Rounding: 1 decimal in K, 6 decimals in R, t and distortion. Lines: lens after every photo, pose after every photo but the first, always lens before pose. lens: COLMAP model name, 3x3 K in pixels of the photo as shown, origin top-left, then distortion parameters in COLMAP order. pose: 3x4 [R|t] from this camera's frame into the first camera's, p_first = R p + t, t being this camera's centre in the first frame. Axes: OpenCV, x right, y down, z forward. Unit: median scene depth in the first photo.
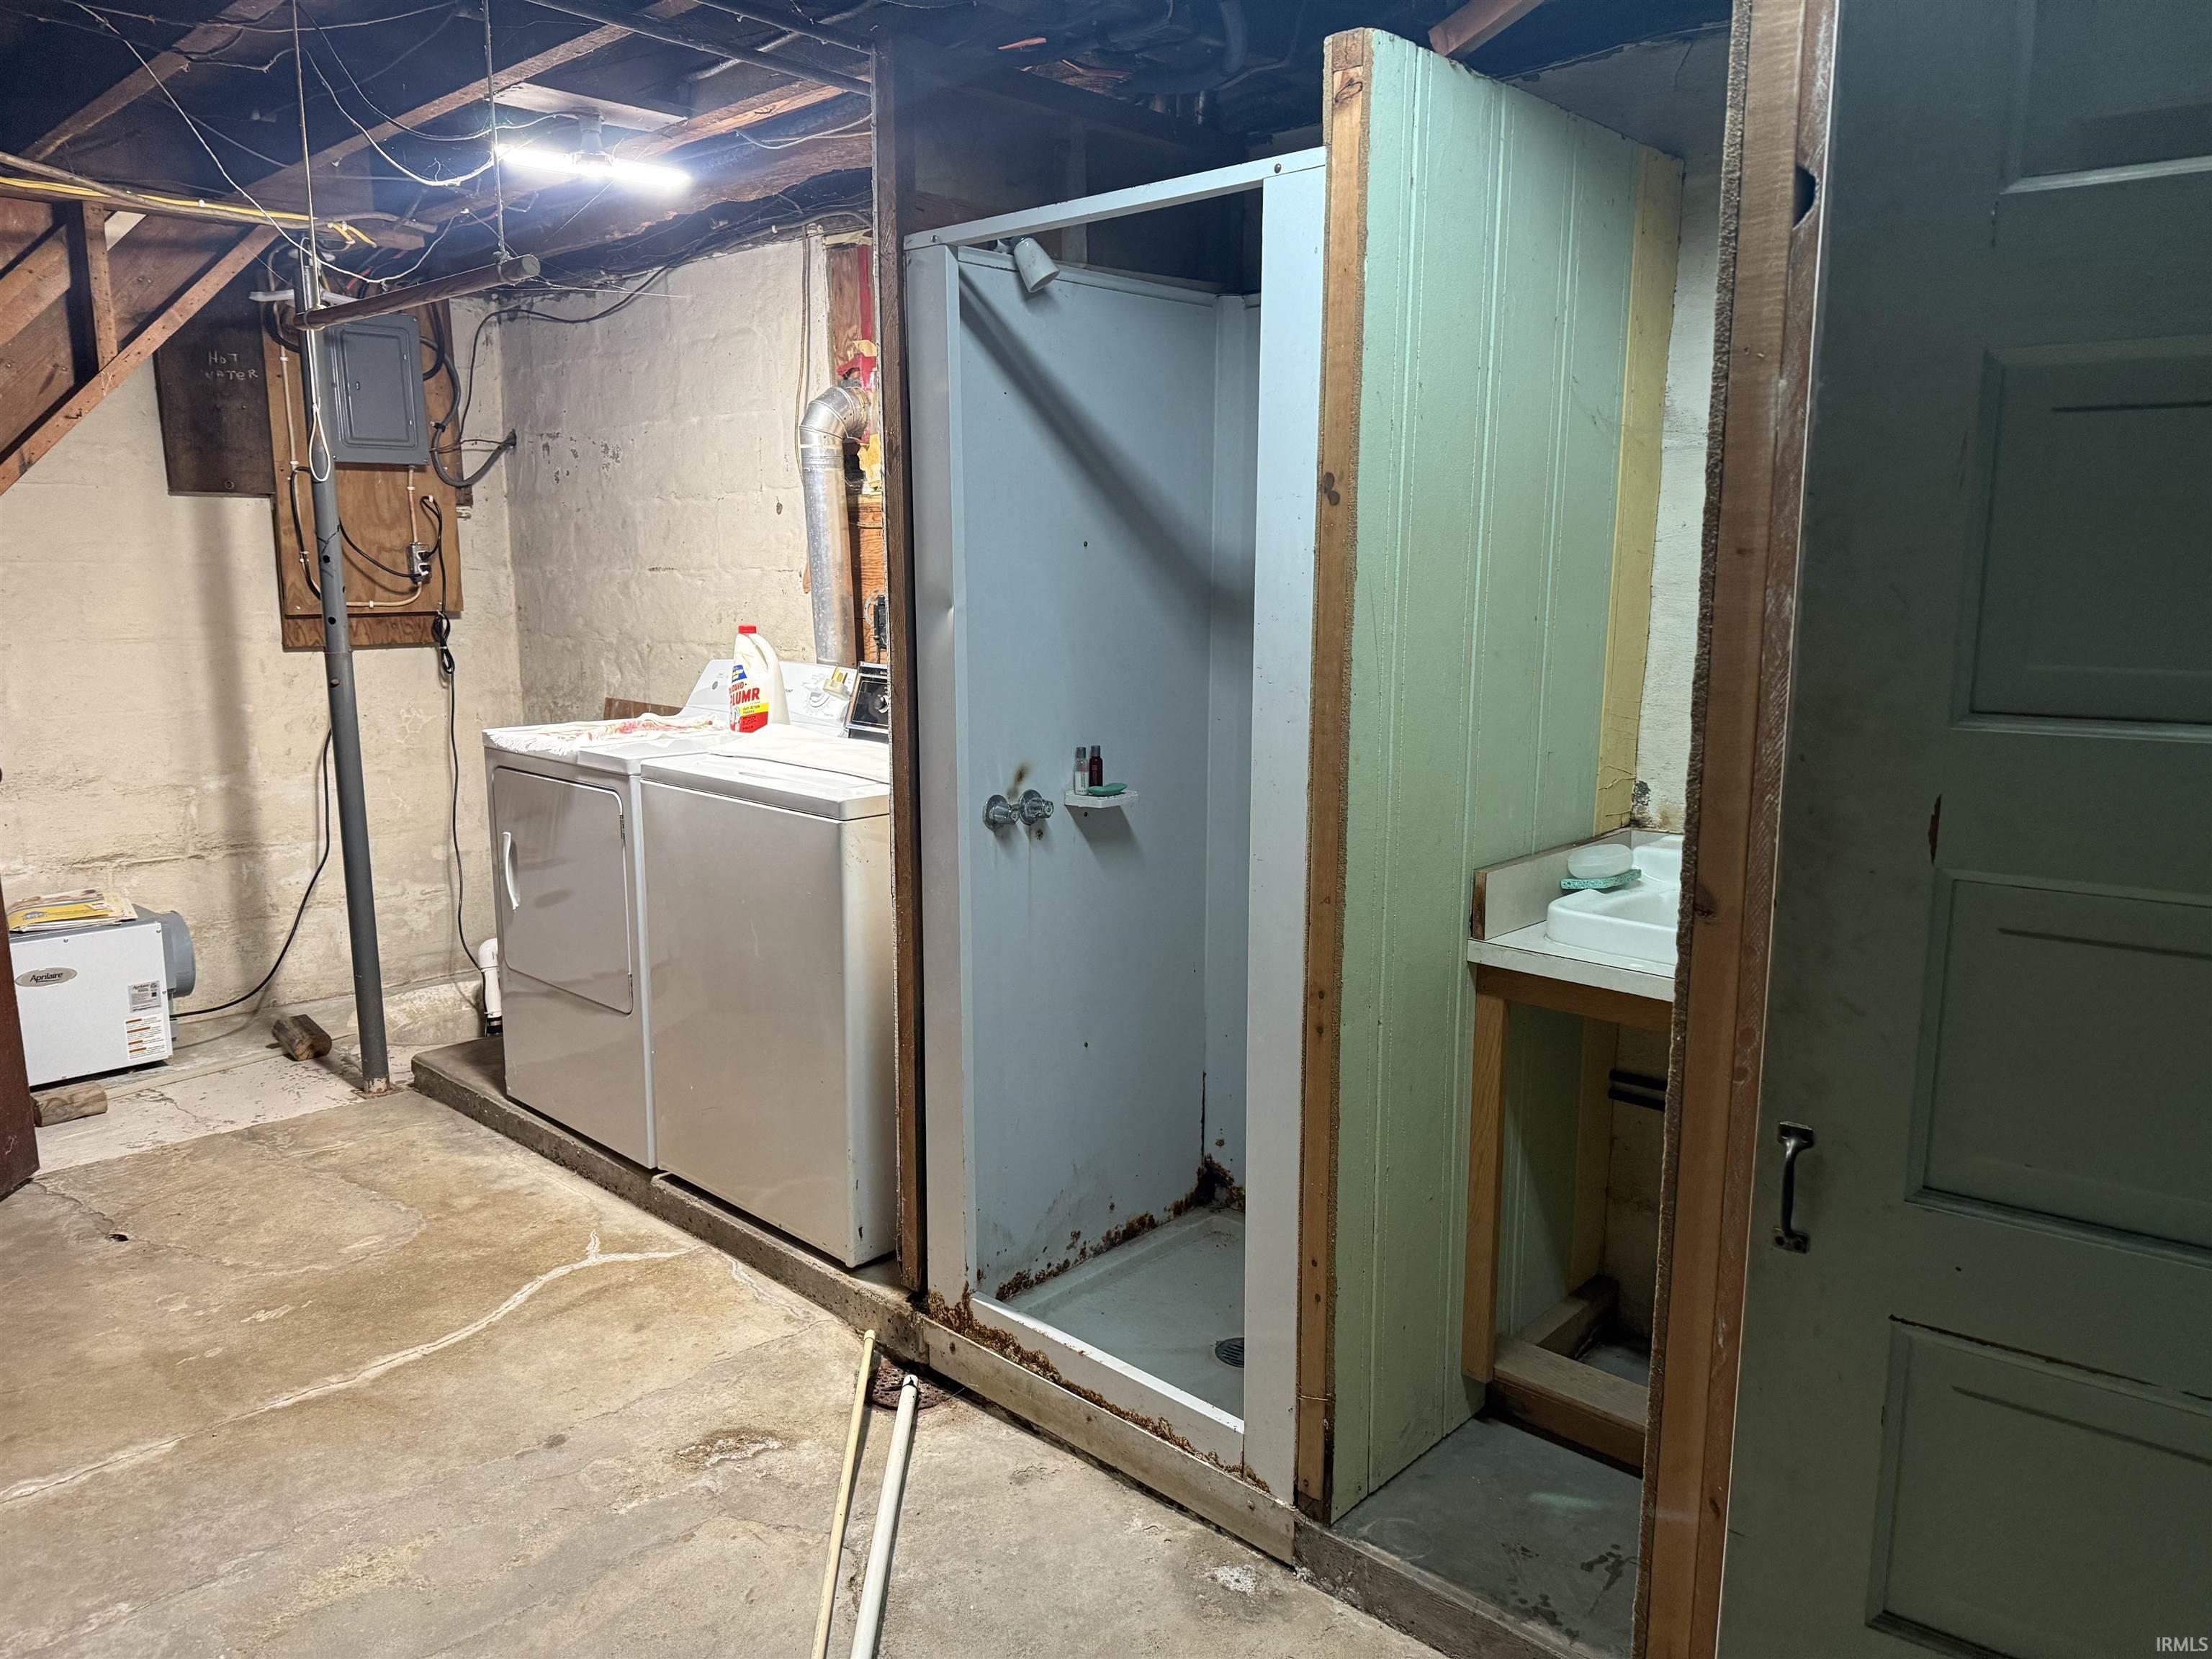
lens RADIAL K [[1555.6, 0, 1098.7], [0, 1555.6, 841.1], [0, 0, 1]] dist [0.035650, -0.040043]
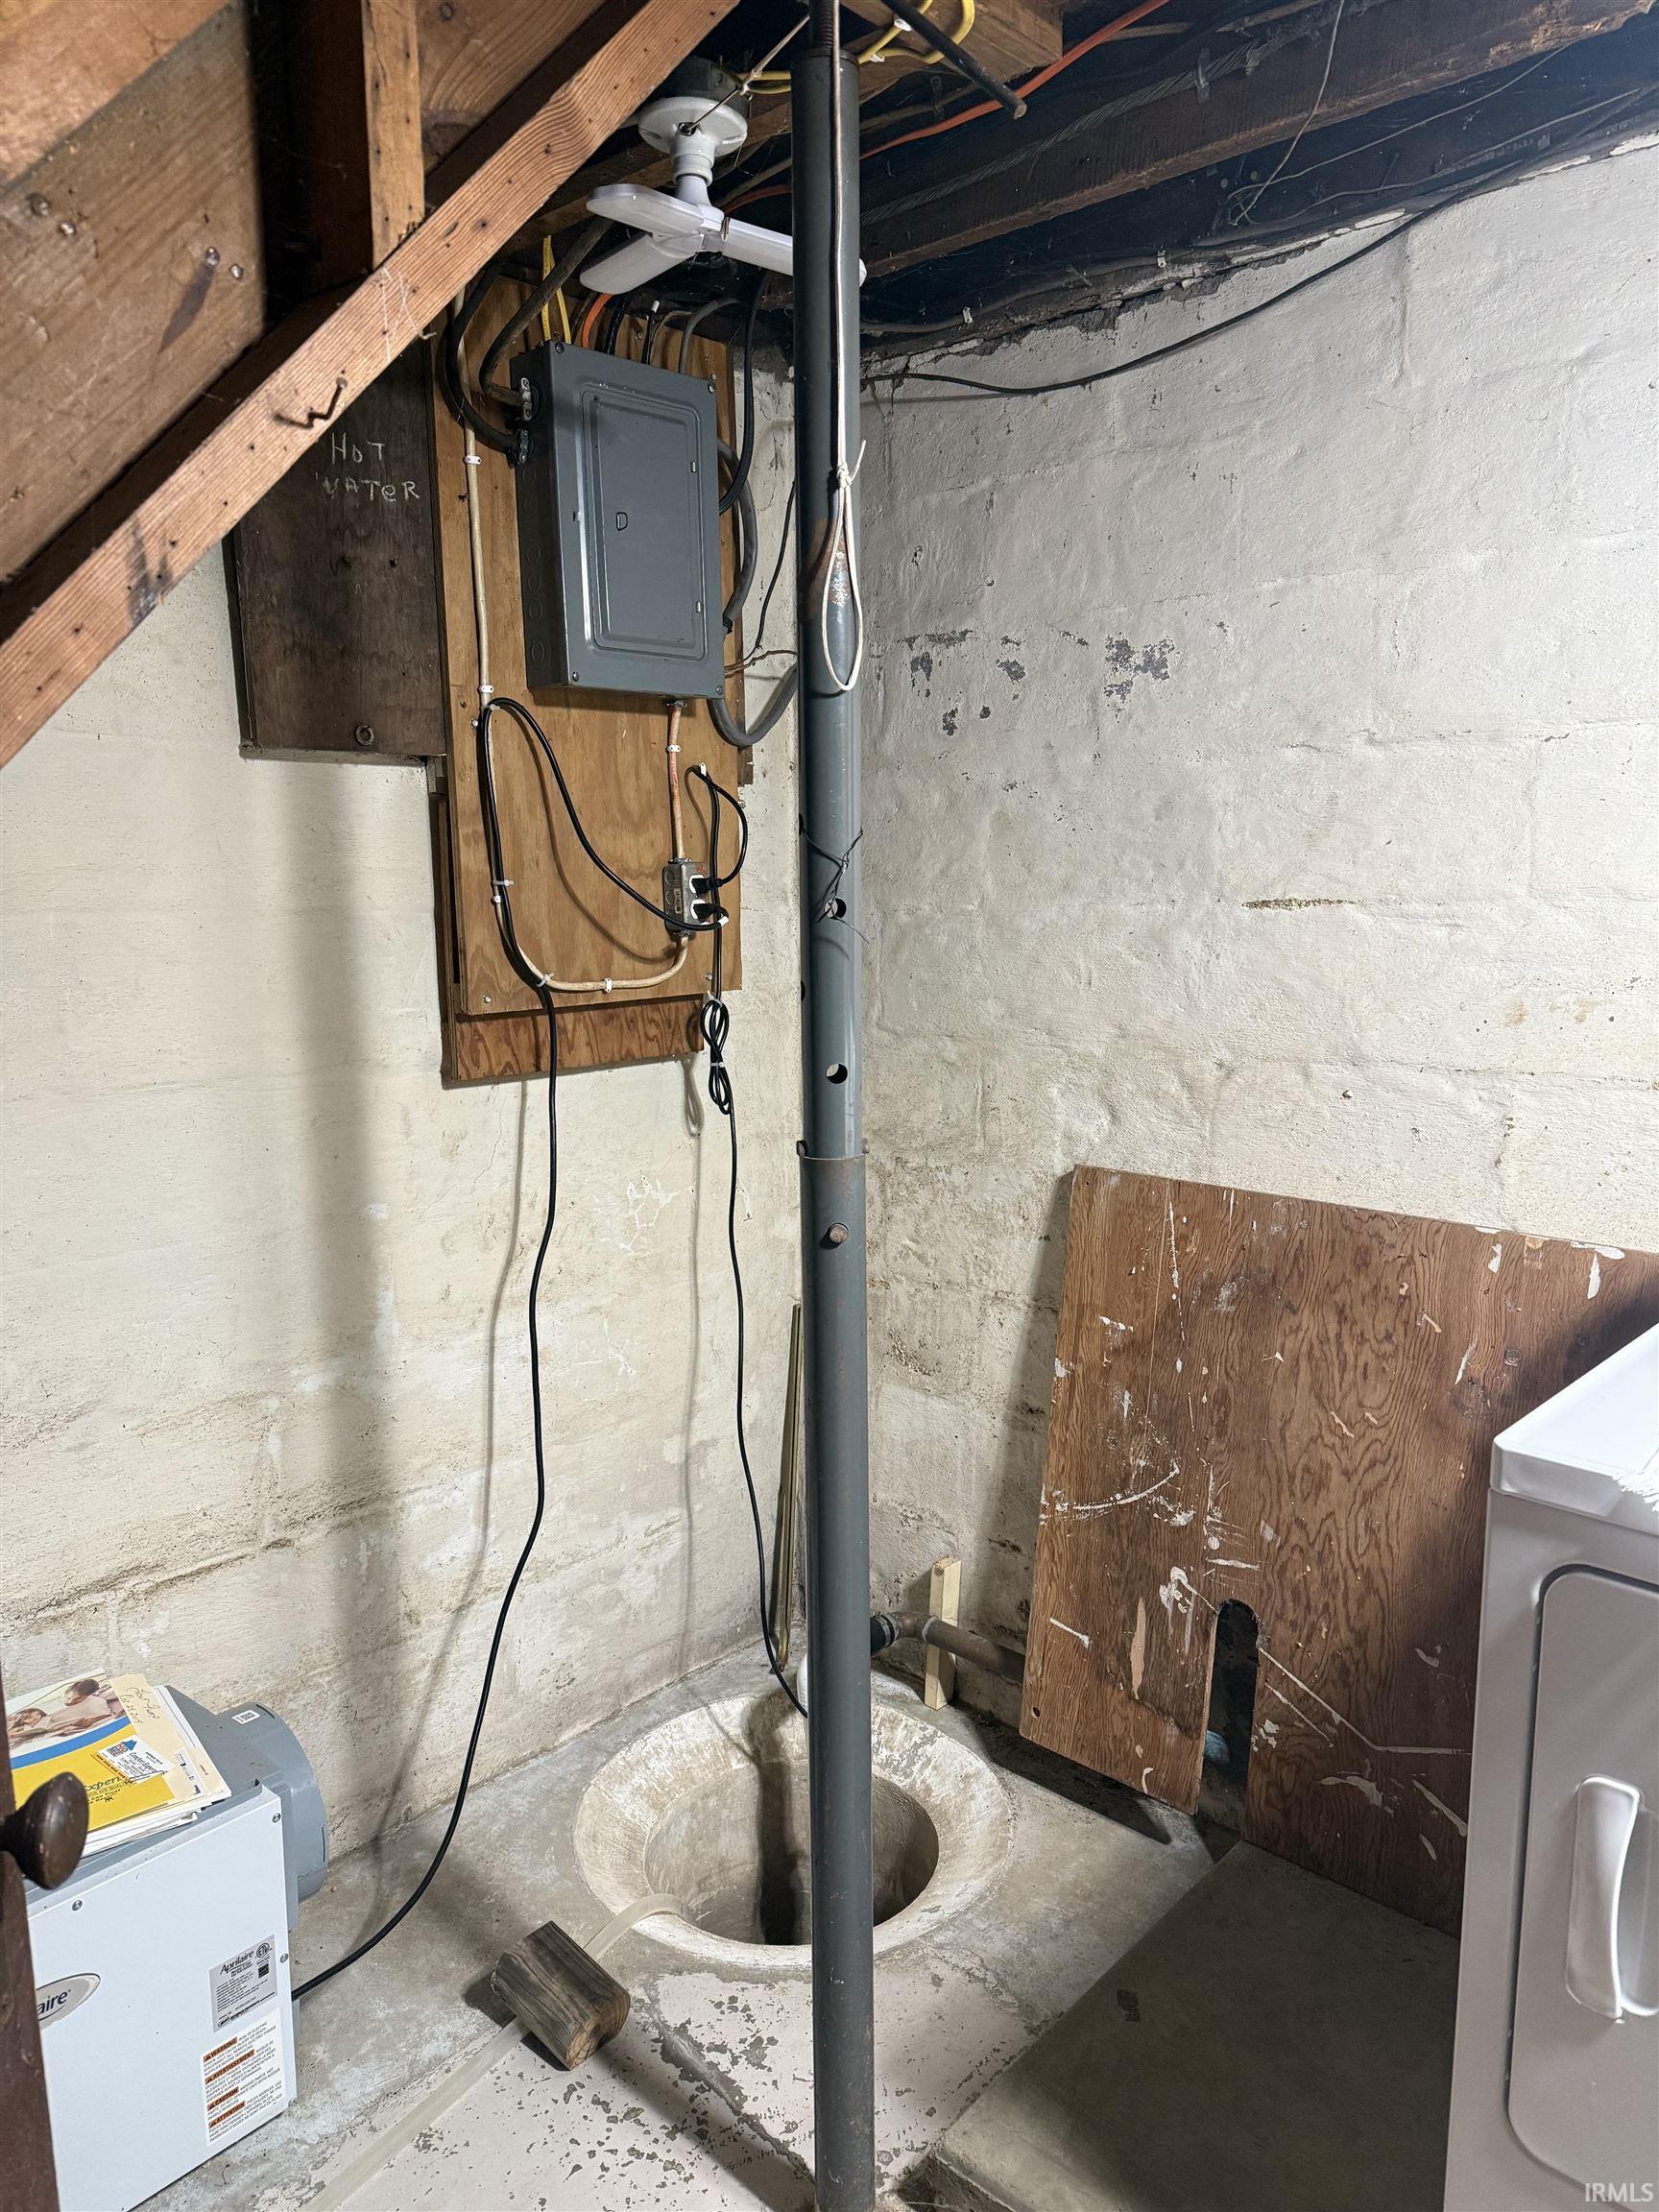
lens RADIAL K [[1543.5, 0, 827.0], [0, 1543.5, 1111.2], [0, 0, 1]] dist [0.149552, -0.283138]
pose [[0.999831, -0.016331, 0.008487, -0.416032], [0.016510, 0.999634, -0.021413, -0.104089], [-0.008134, 0.021550, 0.999735, 0.534568]]
